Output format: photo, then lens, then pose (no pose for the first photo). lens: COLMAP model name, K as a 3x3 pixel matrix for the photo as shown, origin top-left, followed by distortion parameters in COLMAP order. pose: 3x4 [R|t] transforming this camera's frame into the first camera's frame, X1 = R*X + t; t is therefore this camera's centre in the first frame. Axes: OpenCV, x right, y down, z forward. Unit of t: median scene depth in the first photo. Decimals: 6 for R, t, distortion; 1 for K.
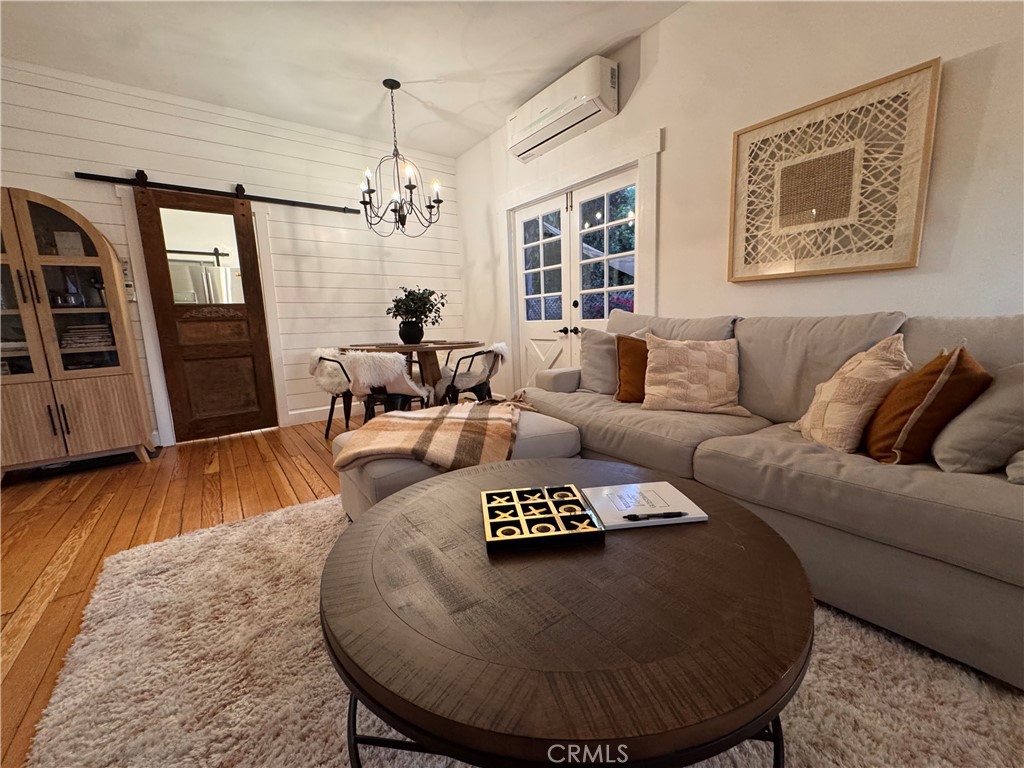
lens RADIAL K [[407.0, 0, 512.6], [0, 407.0, 383.7], [0, 0, 1]] dist [-0.005579, 0.000637]
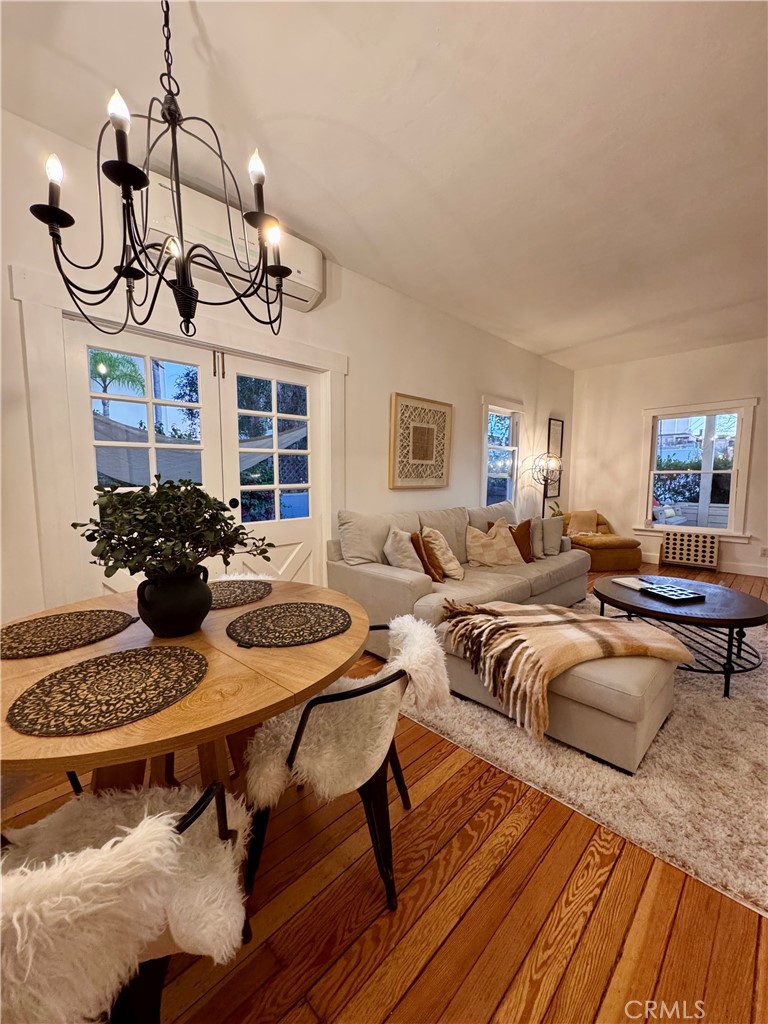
lens RADIAL K [[407.0, 0, 384.1], [0, 407.0, 513.4], [0, 0, 1]] dist [-0.005579, 0.000637]
pose [[-0.141031, -0.066154, 0.987792, -0.820994], [0.157971, 0.983477, 0.088420, -0.266973], [-0.977321, 0.168512, -0.128250, 1.106070]]
